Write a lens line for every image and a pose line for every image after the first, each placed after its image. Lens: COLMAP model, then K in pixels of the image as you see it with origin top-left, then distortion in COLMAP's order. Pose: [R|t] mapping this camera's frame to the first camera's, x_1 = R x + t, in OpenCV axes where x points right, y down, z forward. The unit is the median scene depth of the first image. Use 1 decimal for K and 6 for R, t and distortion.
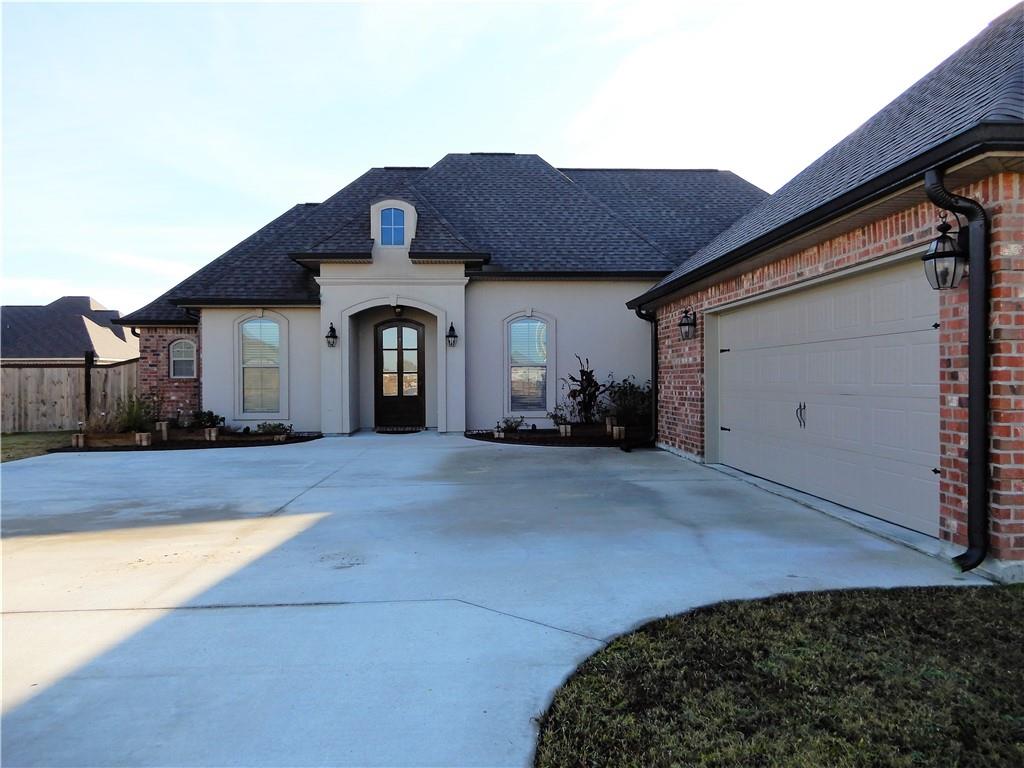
lens RADIAL K [[729.2, 0, 512.0], [0, 729.2, 384.0], [0, 0, 1]] dist [0.004596, -0.003019]
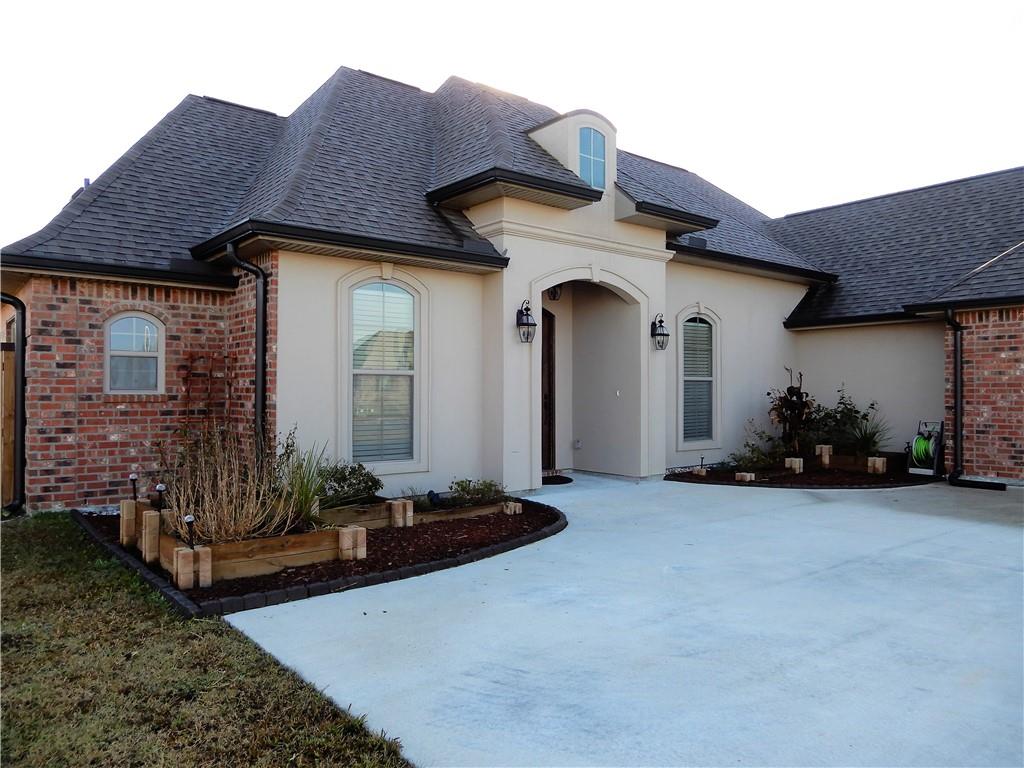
lens RADIAL K [[729.2, 0, 512.0], [0, 729.2, 384.0], [0, 0, 1]] dist [0.004596, -0.003019]
pose [[0.804707, 0.011836, 0.593554, -0.594229], [0.000554, 0.999786, -0.020687, -0.005328], [-0.593671, 0.016976, 0.804528, 0.533722]]
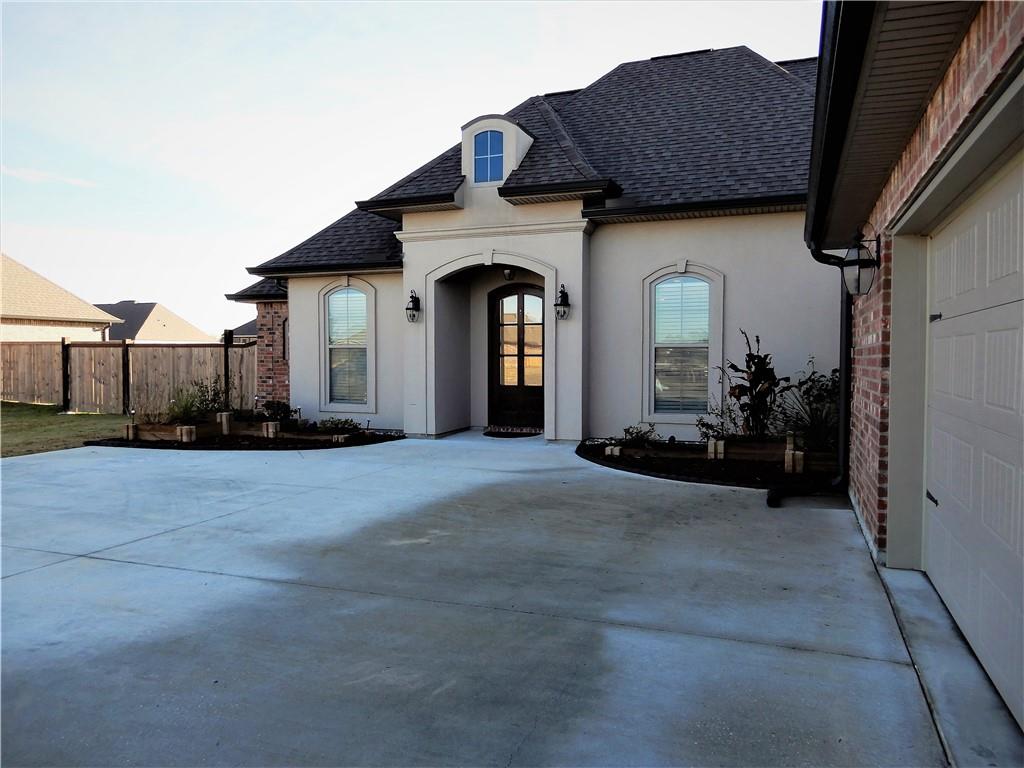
lens RADIAL K [[729.2, 0, 512.0], [0, 729.2, 384.0], [0, 0, 1]] dist [0.004596, -0.003019]
pose [[0.914358, 0.021938, -0.404313, 0.158672], [-0.008759, 0.999369, 0.034417, -0.012658], [0.404813, -0.027928, 0.913973, 0.333827]]
